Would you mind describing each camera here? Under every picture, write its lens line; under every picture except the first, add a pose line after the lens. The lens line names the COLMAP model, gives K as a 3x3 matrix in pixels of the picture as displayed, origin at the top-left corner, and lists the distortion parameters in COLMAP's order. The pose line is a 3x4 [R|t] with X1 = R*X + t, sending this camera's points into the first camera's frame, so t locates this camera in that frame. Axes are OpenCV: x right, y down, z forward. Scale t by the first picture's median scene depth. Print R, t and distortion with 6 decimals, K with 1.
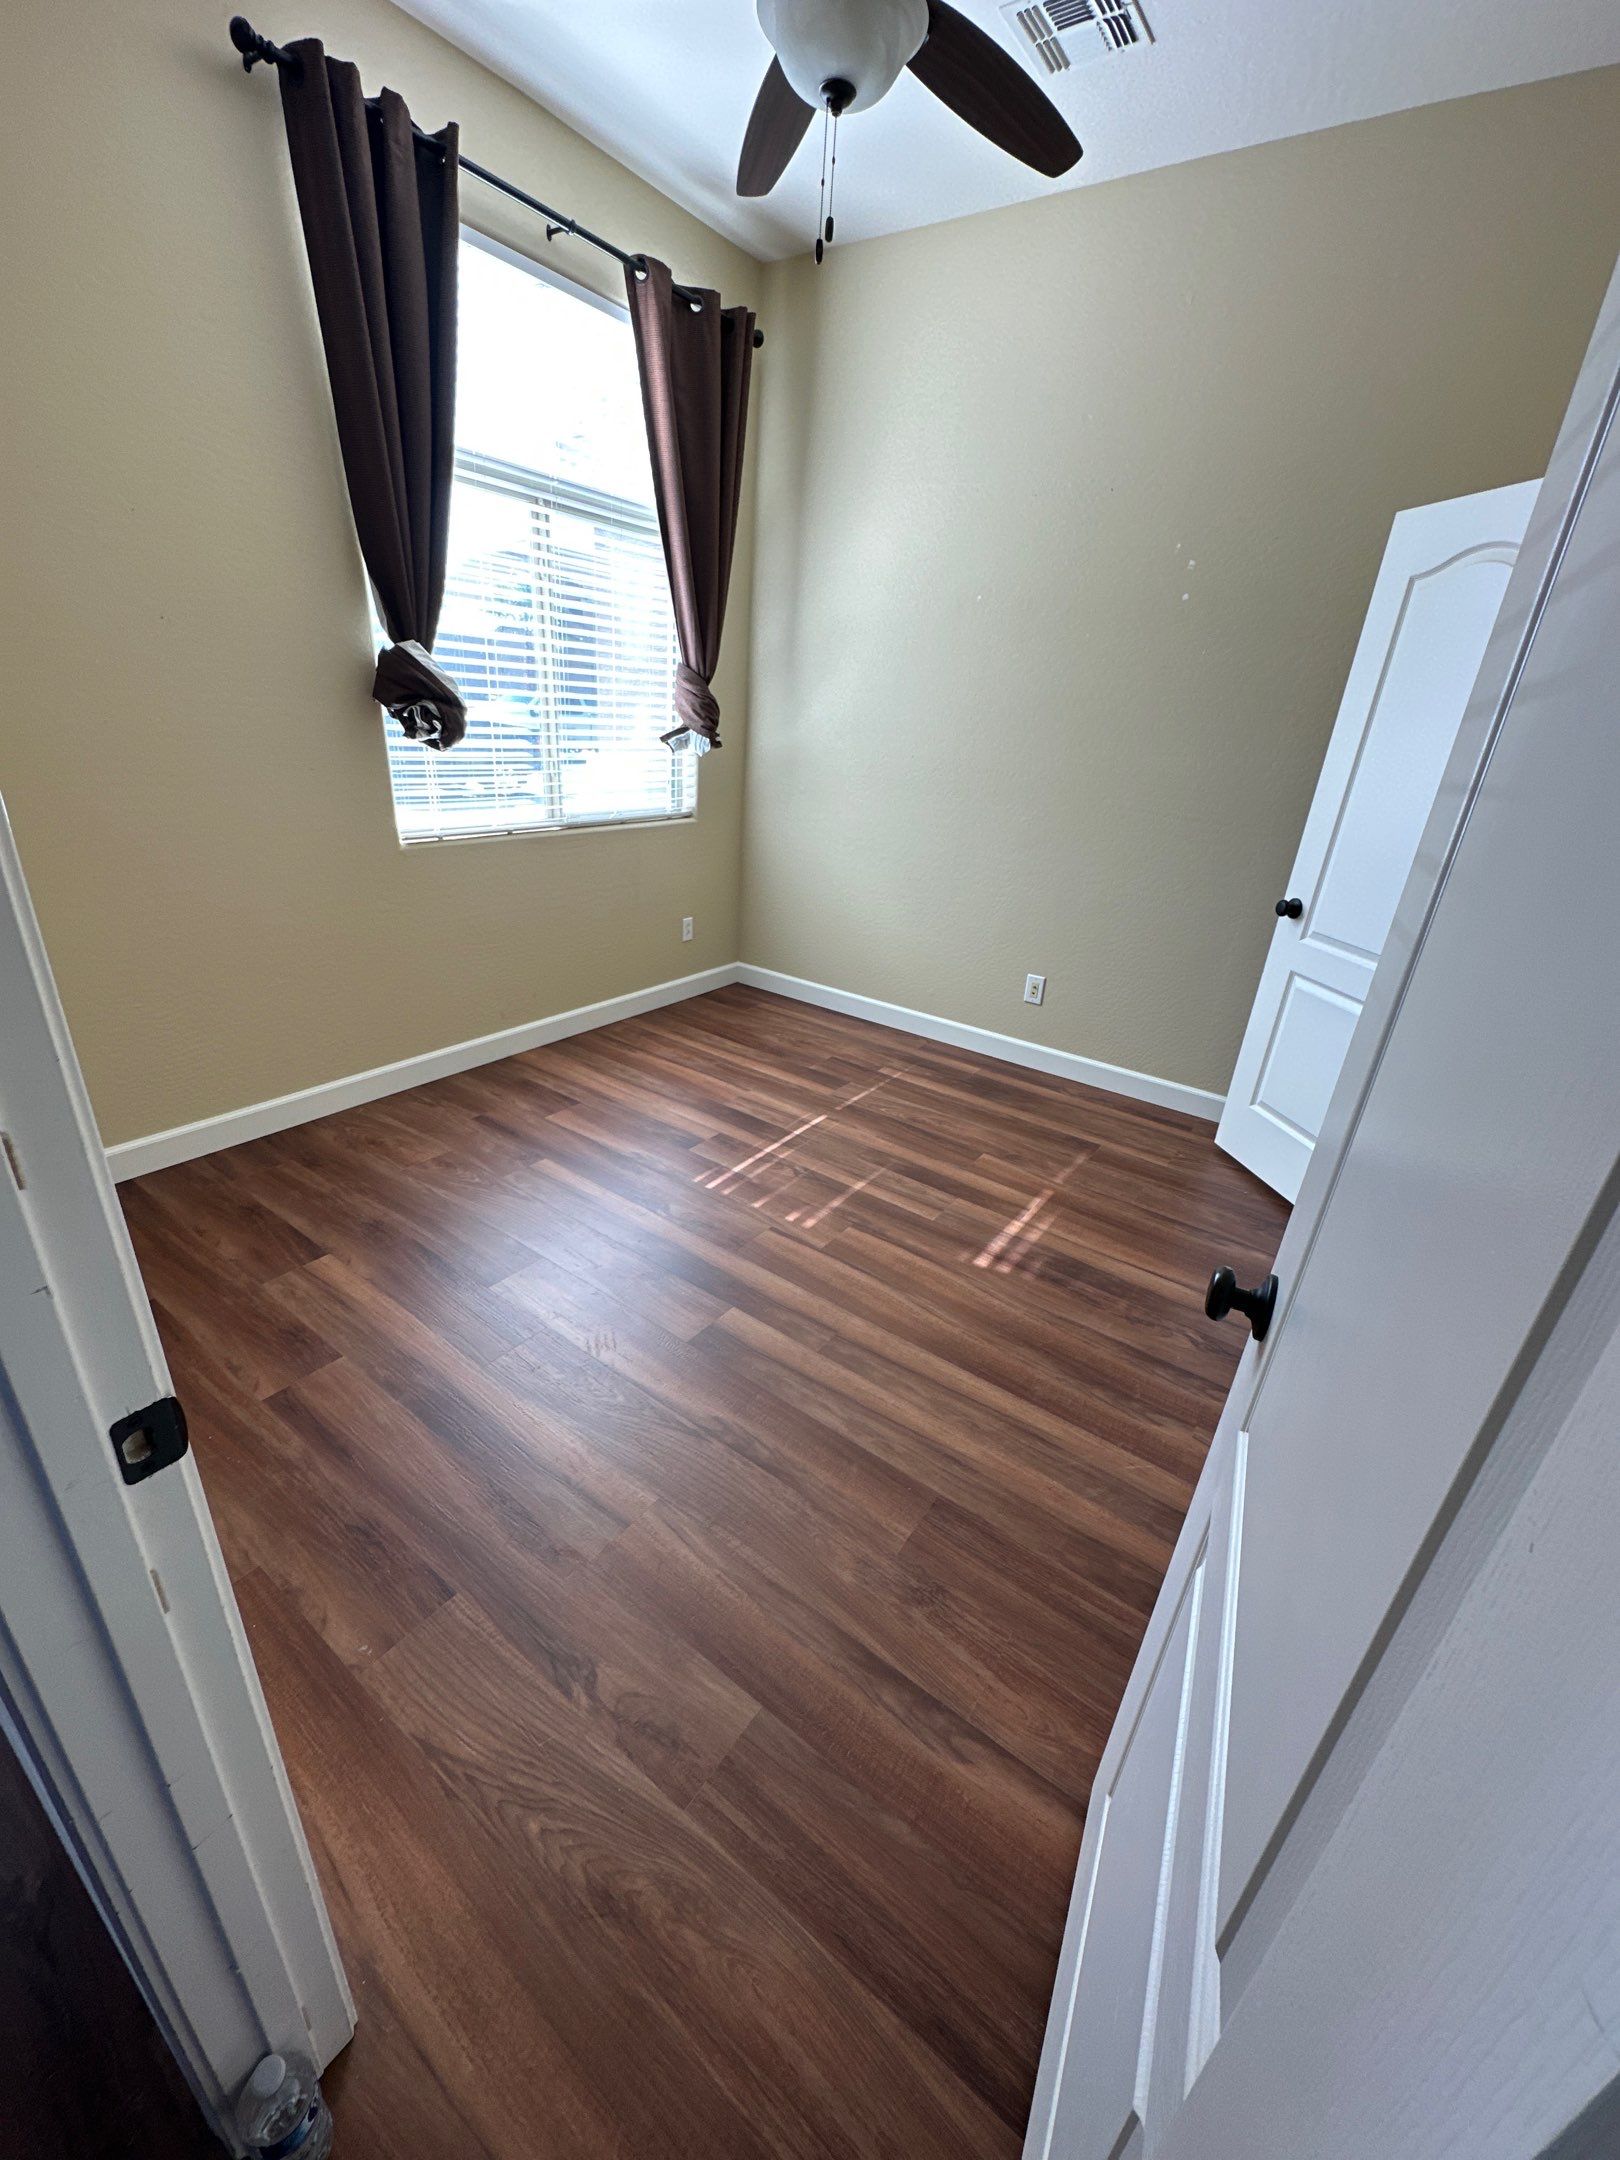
lens RADIAL K [[863.2, 0, 815.5], [0, 863.2, 1090.3], [0, 0, 1]] dist [0.003508, -0.002887]
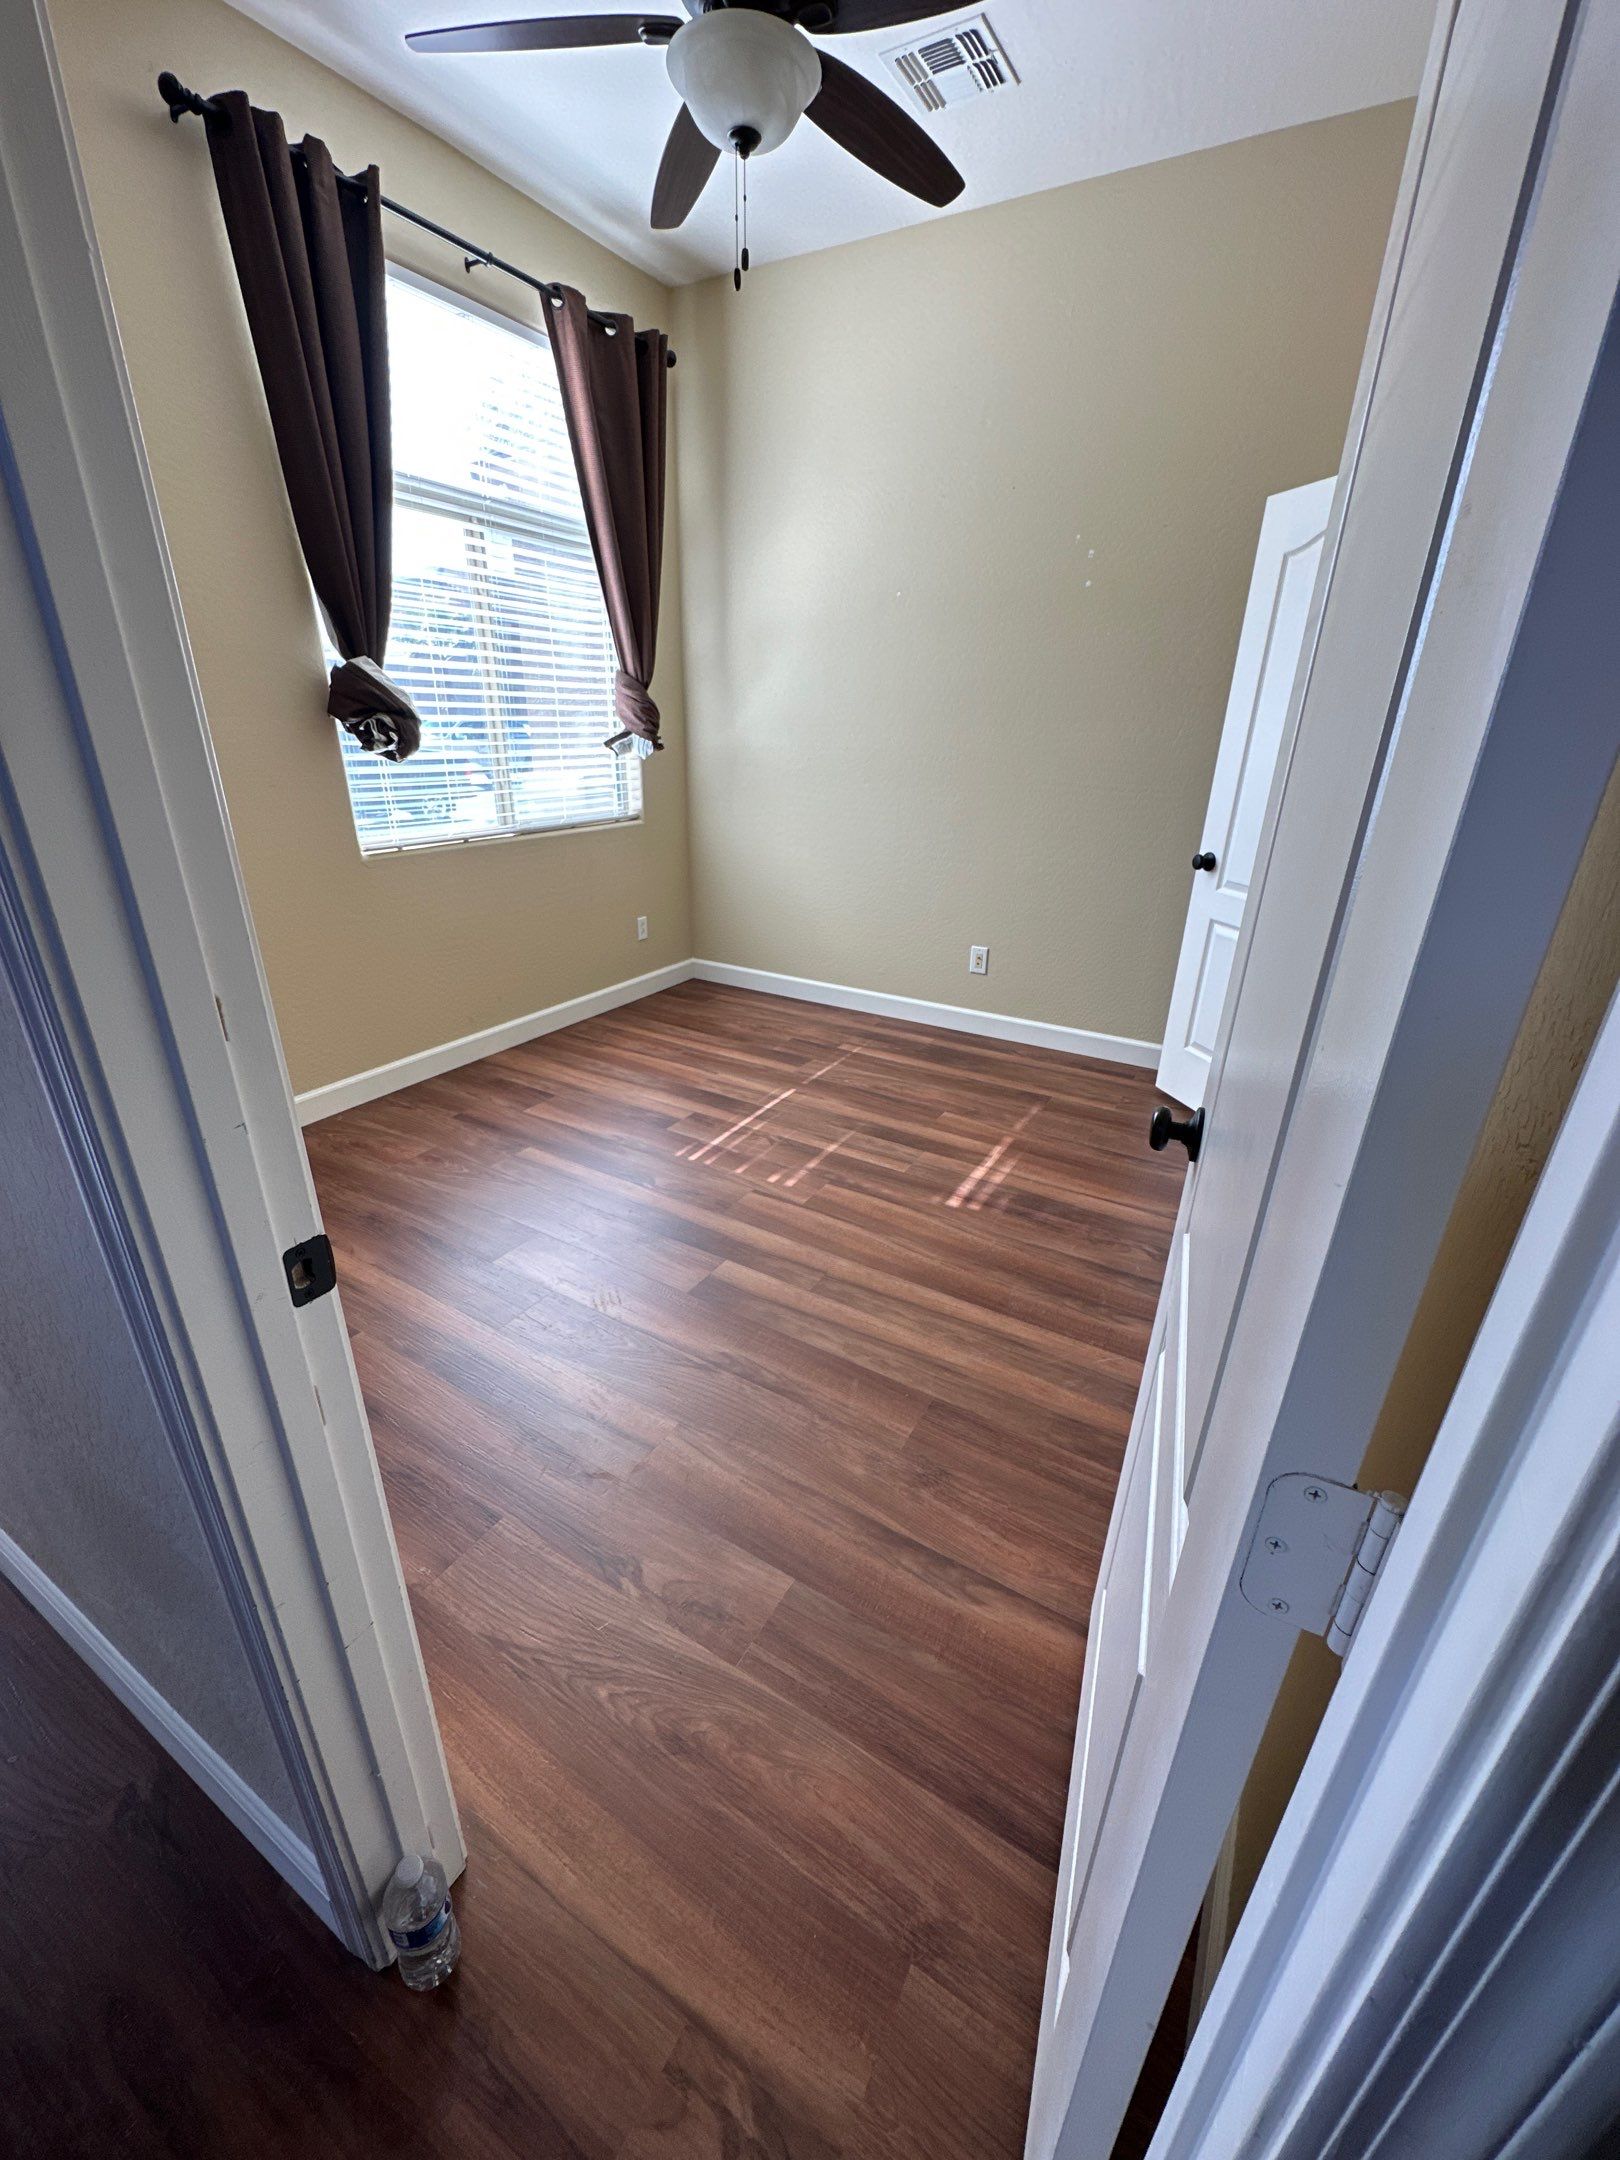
lens RADIAL K [[863.2, 0, 815.7], [0, 863.2, 1090.7], [0, 0, 1]] dist [0.003508, -0.002887]
pose [[0.995338, -0.077861, 0.056913, -0.030806], [0.078465, 0.996881, -0.008452, 0.061181], [-0.056078, 0.012879, 0.998343, -0.072922]]
